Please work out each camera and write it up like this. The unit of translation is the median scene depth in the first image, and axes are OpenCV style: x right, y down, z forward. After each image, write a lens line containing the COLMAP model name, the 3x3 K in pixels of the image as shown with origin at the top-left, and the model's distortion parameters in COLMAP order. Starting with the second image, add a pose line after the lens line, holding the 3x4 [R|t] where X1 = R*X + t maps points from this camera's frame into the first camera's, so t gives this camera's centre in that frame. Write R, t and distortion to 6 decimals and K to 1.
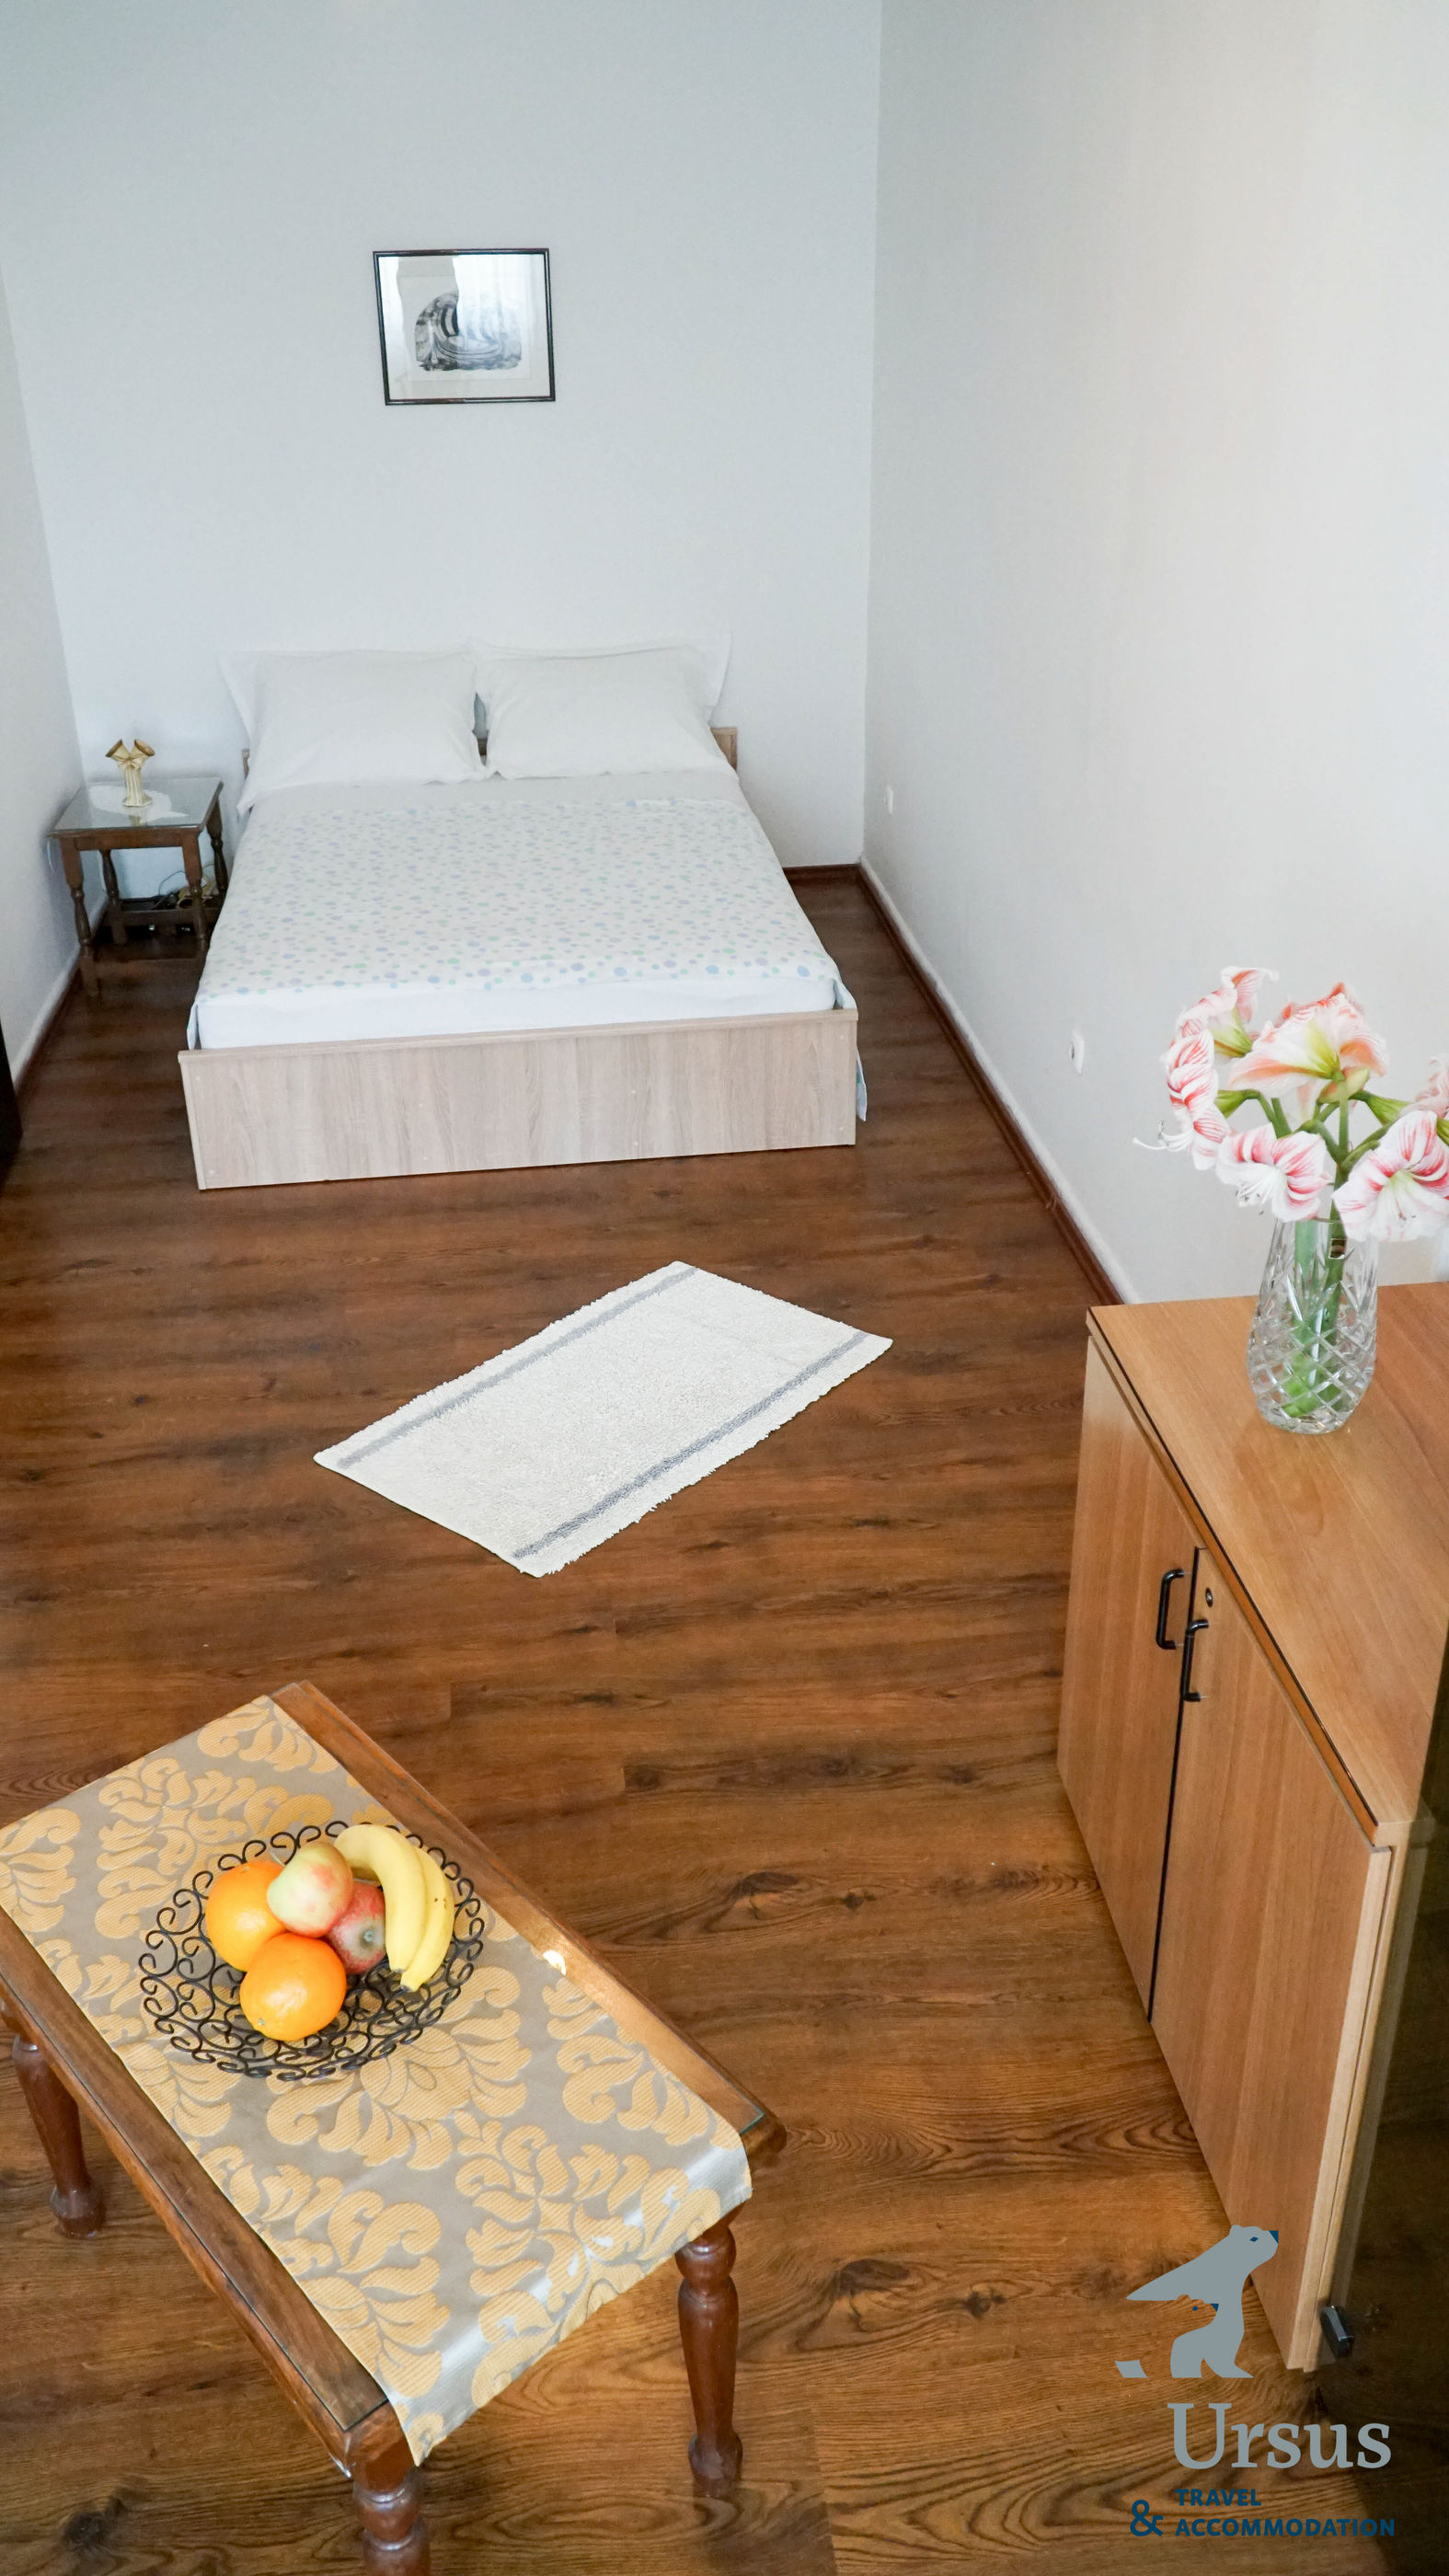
lens RADIAL K [[2114.2, 0, 683.3], [0, 2114.2, 1280.9], [0, 0, 1]] dist [0.019764, -0.040594]
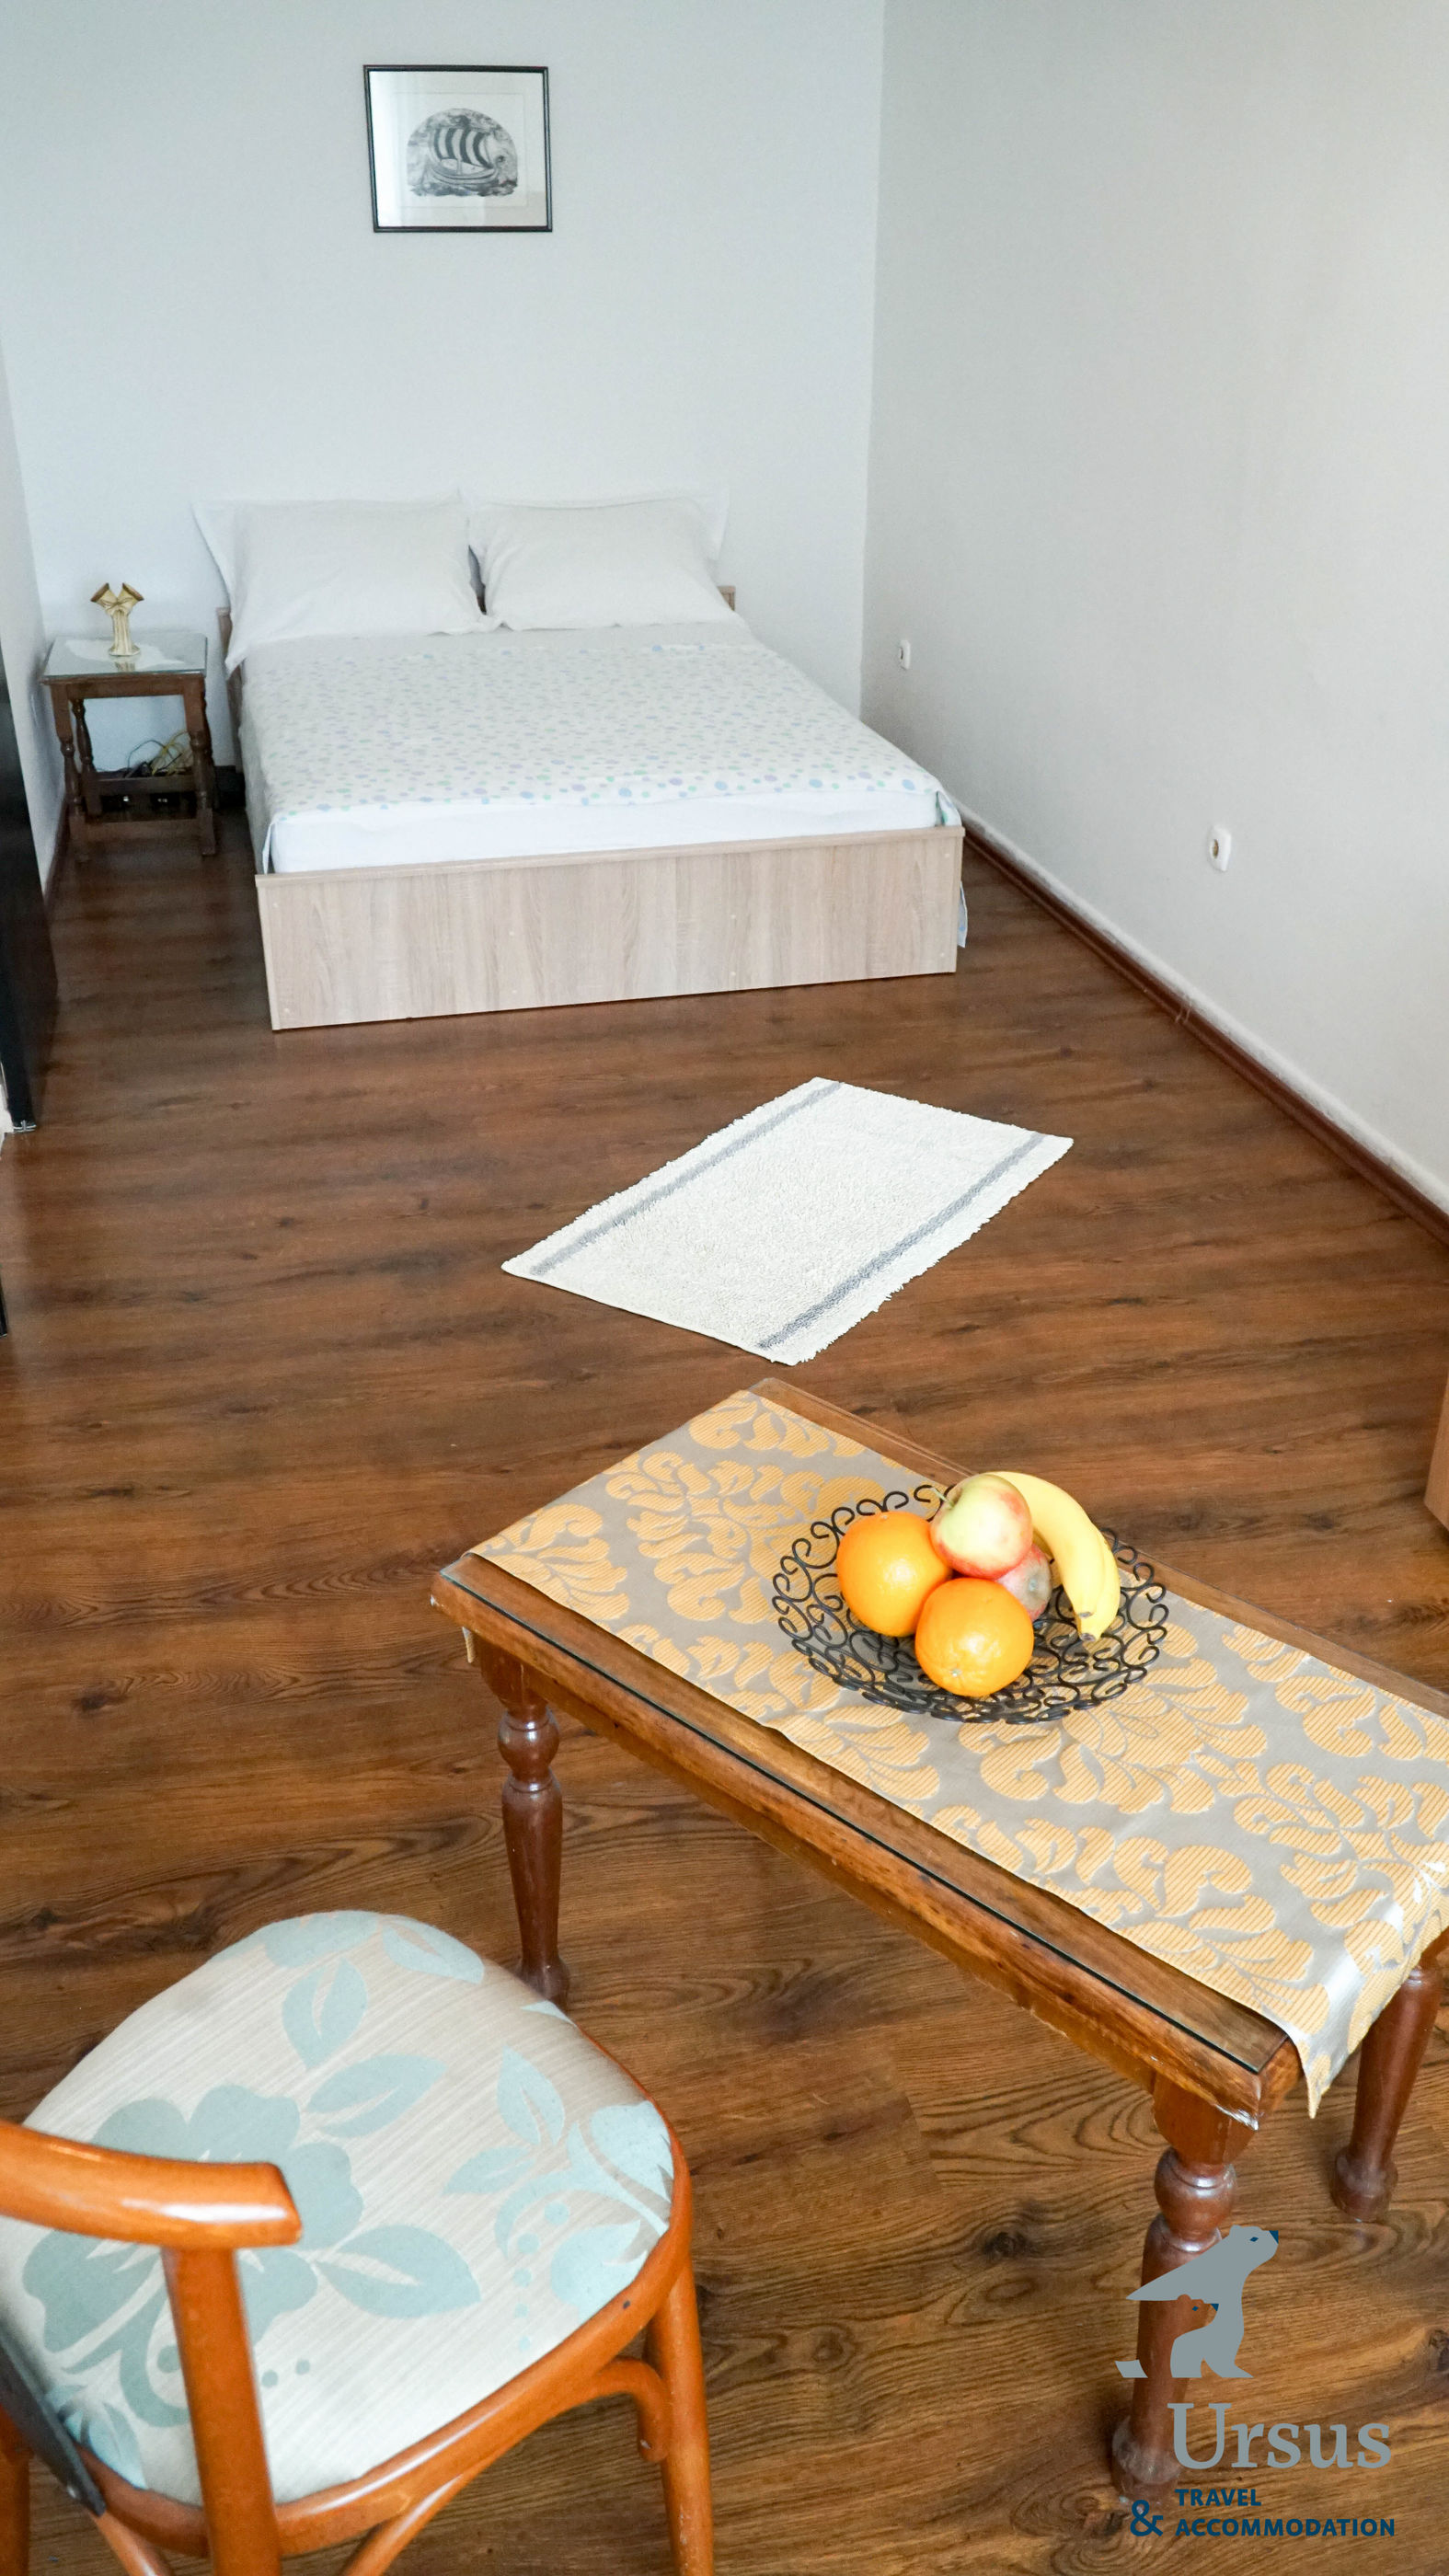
lens RADIAL K [[2114.2, 0, 683.3], [0, 2114.2, 1280.9], [0, 0, 1]] dist [0.019764, -0.040594]
pose [[0.993637, -0.036458, 0.106568, -0.182604], [0.036551, 0.999331, 0.001082, 0.086038], [-0.106536, 0.002820, 0.994305, 0.072938]]
